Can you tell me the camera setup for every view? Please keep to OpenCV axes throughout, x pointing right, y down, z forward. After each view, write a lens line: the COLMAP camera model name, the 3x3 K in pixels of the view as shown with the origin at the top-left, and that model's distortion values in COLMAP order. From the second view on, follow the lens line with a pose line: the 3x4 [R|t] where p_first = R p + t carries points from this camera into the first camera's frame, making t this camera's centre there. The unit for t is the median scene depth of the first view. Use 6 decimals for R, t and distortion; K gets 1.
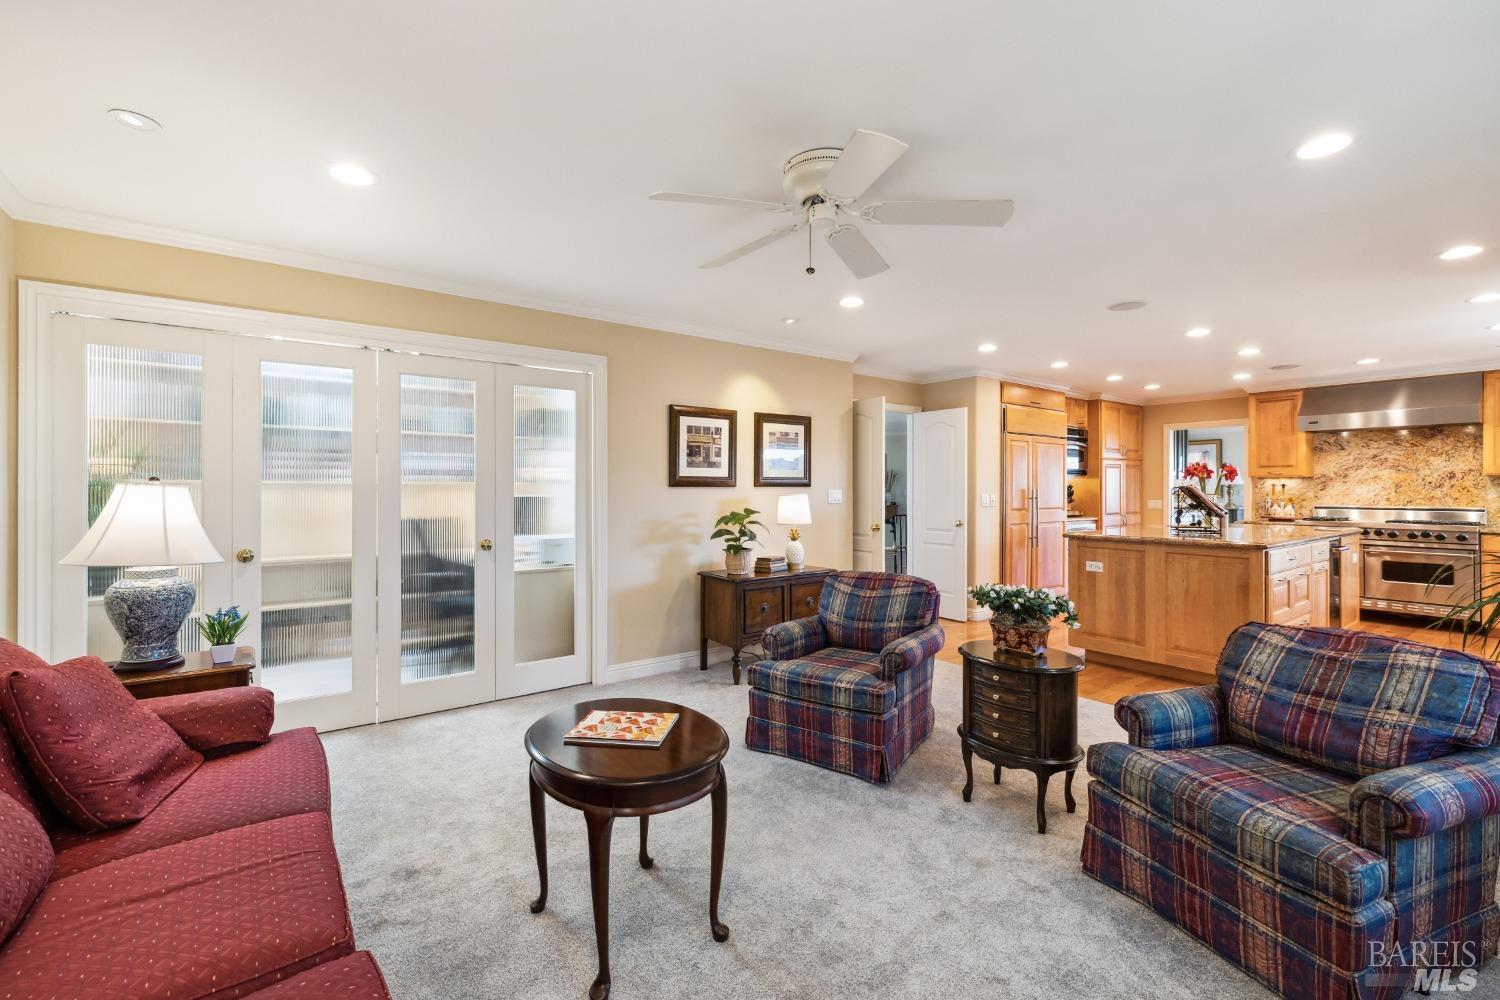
lens RADIAL K [[637.1, 0, 737.0], [0, 637.1, 487.0], [0, 0, 1]] dist [-0.002706, 0.002018]
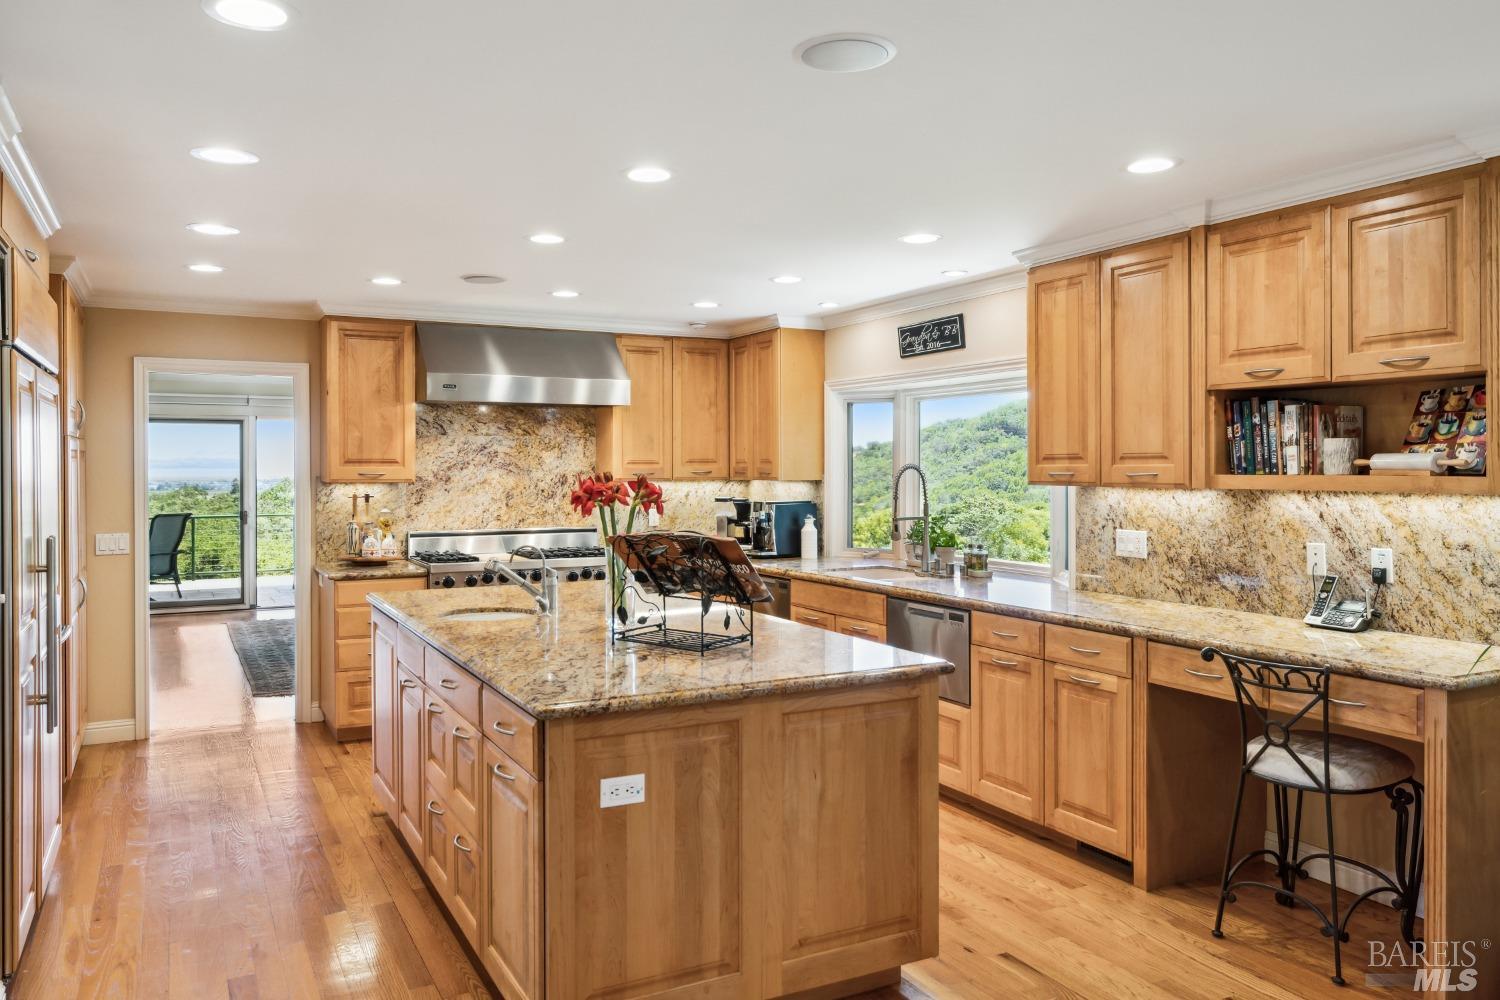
lens RADIAL K [[1105.4, 0, 729.4], [0, 1105.4, 463.2], [0, 0, 1]] dist [-0.019261, 0.003338]
pose [[0.160167, -0.001647, 0.987089, -0.005944], [-0.000465, 0.999998, 0.001744, -0.036151], [-0.987090, -0.000738, 0.160166, 0.613838]]
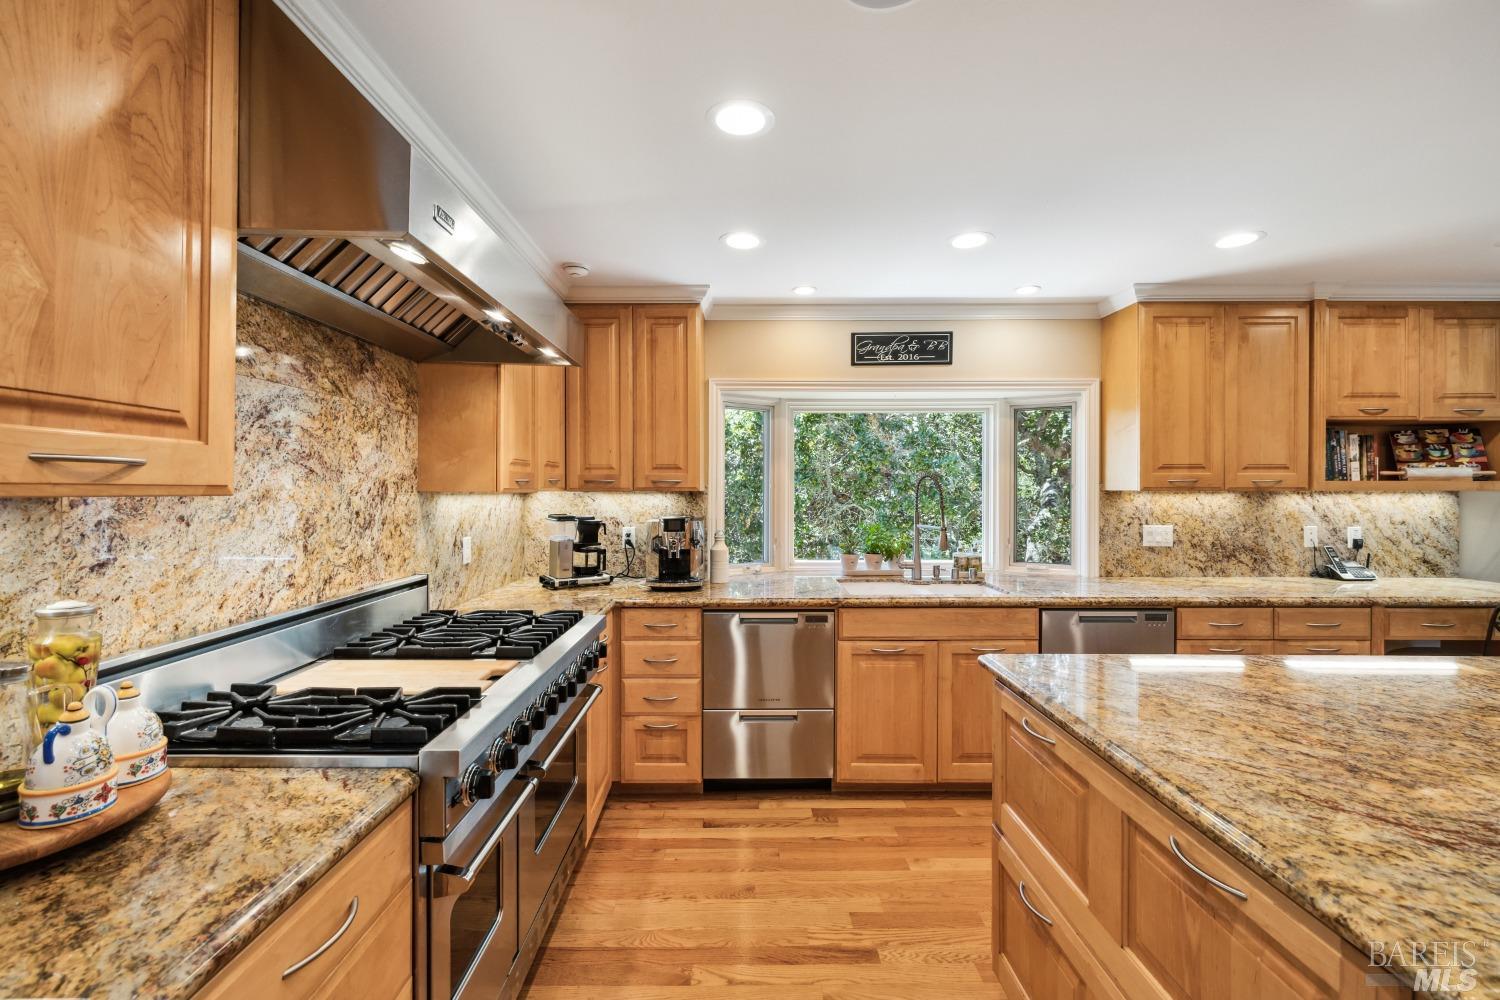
lens RADIAL K [[637.1, 0, 740.6], [0, 637.1, 486.9], [0, 0, 1]] dist [-0.002706, 0.002018]
pose [[-0.807950, -0.002472, 0.589246, 0.730449], [-0.005653, 0.999978, -0.003557, -0.019379], [-0.589224, -0.006205, -0.807946, 1.119626]]
